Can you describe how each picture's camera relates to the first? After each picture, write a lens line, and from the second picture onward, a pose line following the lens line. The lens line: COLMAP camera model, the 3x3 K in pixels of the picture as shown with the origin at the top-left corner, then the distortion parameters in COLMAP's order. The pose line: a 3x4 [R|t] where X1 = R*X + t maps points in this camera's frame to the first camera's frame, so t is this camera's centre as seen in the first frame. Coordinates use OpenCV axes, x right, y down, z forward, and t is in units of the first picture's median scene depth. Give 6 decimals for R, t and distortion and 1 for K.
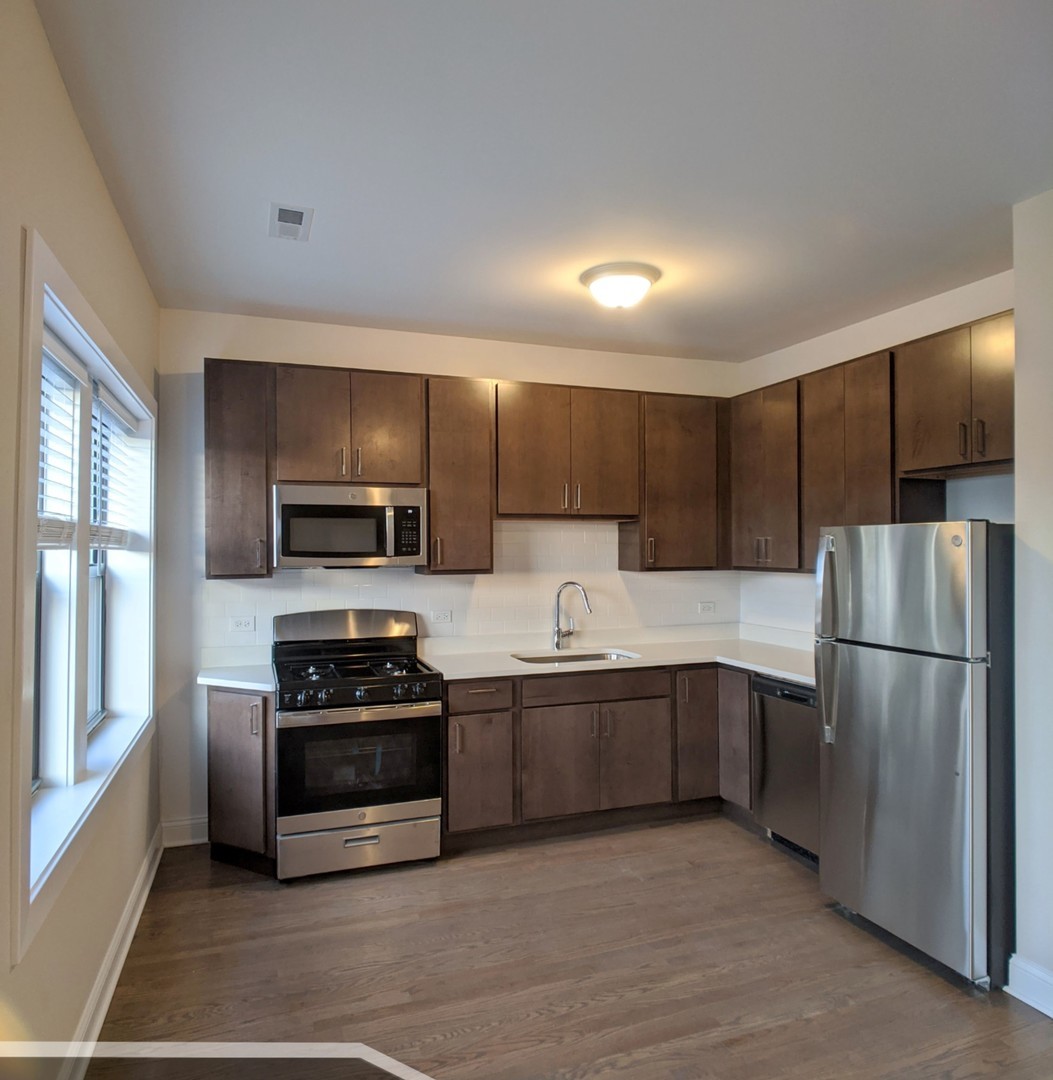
lens RADIAL K [[745.6, 0, 526.5], [0, 745.6, 540.0], [0, 0, 1]] dist [0.030626, -0.070724]
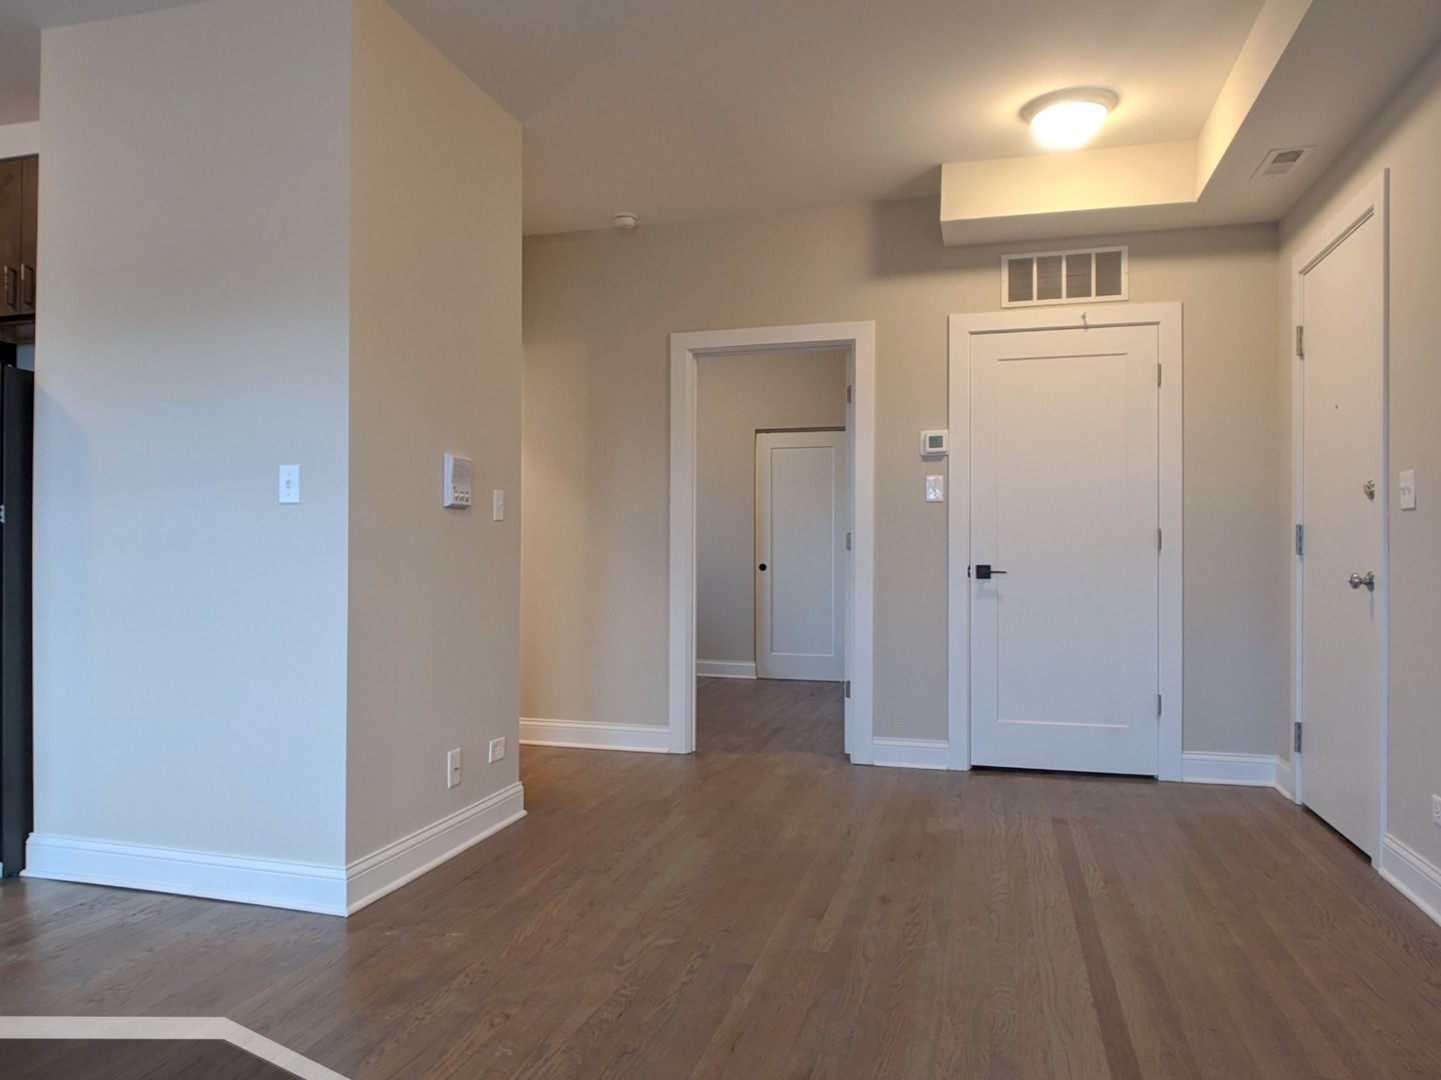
lens RADIAL K [[1090.5, 0, 726.0], [0, 1090.5, 542.3], [0, 0, 1]] dist [-0.008906, -0.005513]
pose [[0.589740, 0.003148, 0.807587, 0.052182], [-0.006894, 0.999976, 0.001136, 0.127562], [-0.807564, -0.006238, 0.589747, -0.335788]]
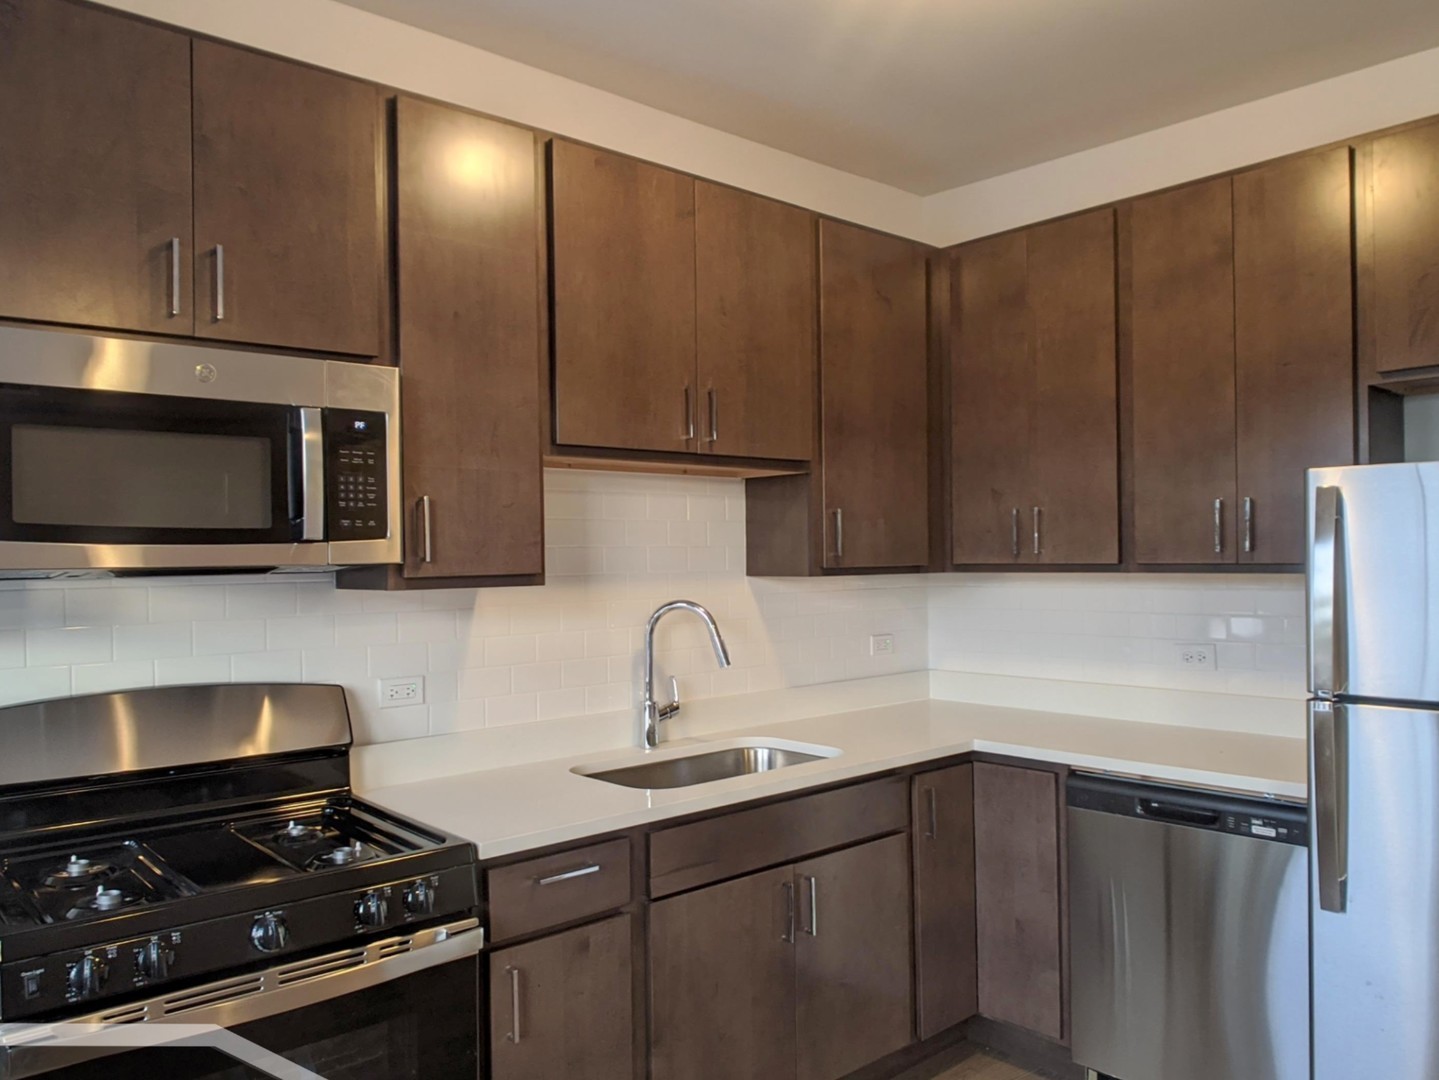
lens RADIAL K [[1089.0, 0, 725.0], [0, 1089.0, 542.3], [0, 0, 1]] dist [-0.008906, -0.005513]
pose [[0.927995, -0.004215, 0.372568, -0.191741], [0.006623, 0.999965, -0.005183, 0.026479], [-0.372533, 0.007278, 0.927991, 0.411510]]
